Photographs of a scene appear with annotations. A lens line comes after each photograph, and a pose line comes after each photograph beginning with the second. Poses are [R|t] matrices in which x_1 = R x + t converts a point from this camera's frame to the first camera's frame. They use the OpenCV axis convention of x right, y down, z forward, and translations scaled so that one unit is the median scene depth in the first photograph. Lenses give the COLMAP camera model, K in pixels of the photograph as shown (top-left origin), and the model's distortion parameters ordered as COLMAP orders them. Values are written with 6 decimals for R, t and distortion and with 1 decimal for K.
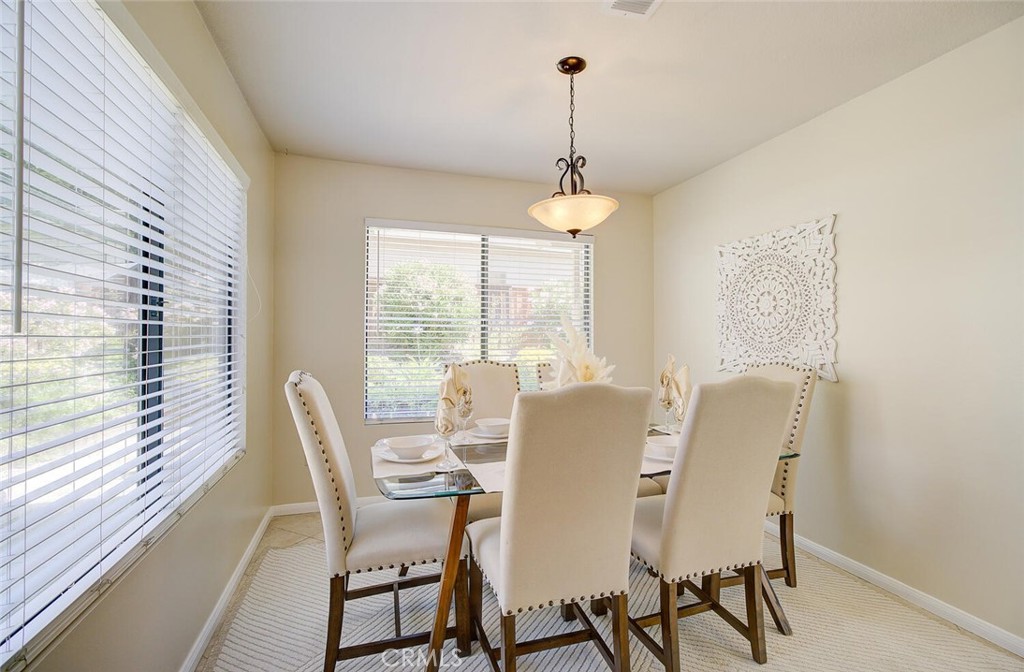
lens RADIAL K [[468.4, 0, 515.1], [0, 468.4, 335.4], [0, 0, 1]] dist [-0.013133, 0.002972]
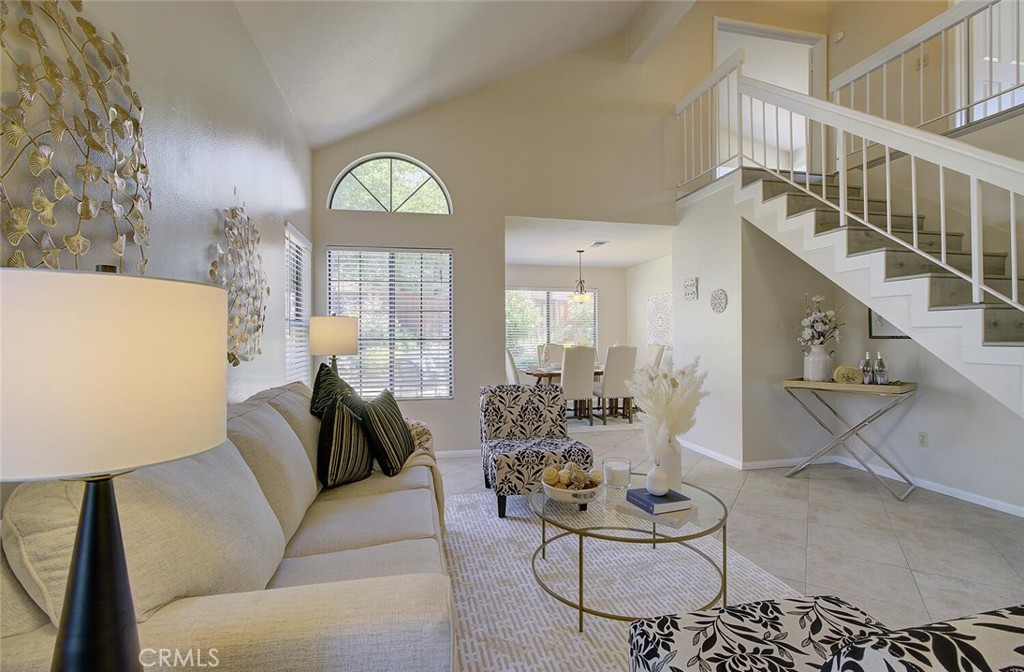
lens RADIAL K [[468.4, 0, 511.6], [0, 468.4, 333.9], [0, 0, 1]] dist [-0.013133, 0.002972]
pose [[0.995571, 0.002972, -0.093962, -0.033826], [-0.003081, 0.999995, -0.001013, 0.003089], [0.093959, 0.001298, 0.995575, -1.644702]]
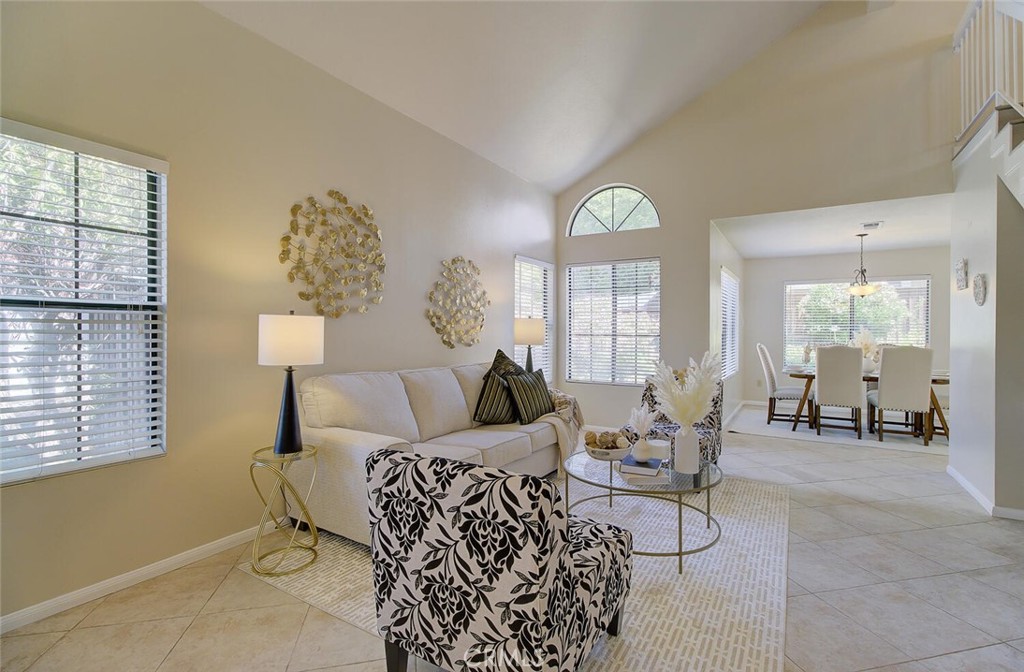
lens RADIAL K [[468.4, 0, 519.3], [0, 468.4, 335.9], [0, 0, 1]] dist [-0.013133, 0.002972]
pose [[0.650646, 0.013937, -0.759253, 0.639722], [-0.005763, 0.999893, 0.013416, -0.002767], [0.759359, -0.004354, 0.650657, -1.664267]]
